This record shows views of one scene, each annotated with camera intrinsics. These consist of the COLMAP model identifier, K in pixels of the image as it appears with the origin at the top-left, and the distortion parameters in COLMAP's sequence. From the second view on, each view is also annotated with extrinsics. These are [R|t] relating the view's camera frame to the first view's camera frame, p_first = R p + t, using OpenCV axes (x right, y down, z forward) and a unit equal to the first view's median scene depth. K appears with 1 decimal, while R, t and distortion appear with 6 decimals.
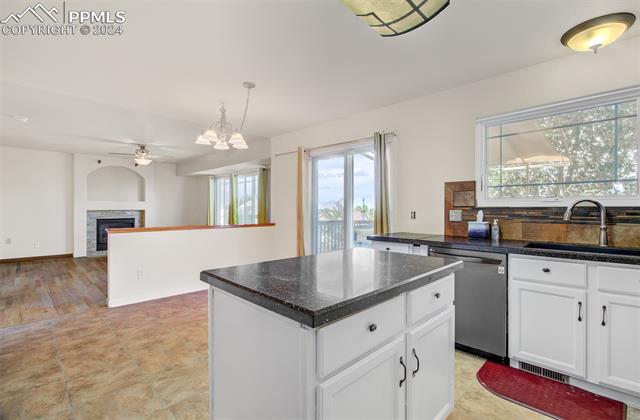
lens RADIAL K [[291.1, 0, 320.8], [0, 291.1, 211.5], [0, 0, 1]] dist [0.004423, -0.000619]
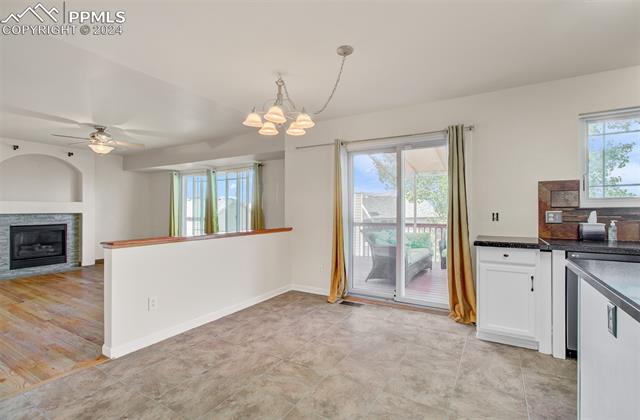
lens RADIAL K [[291.1, 0, 320.2], [0, 291.1, 209.7], [0, 0, 1]] dist [0.004423, -0.000619]
pose [[0.970489, -0.005677, 0.241078, -0.481522], [0.007952, 0.999933, -0.008469, -0.006652], [-0.241014, 0.010136, 0.970469, 0.261652]]
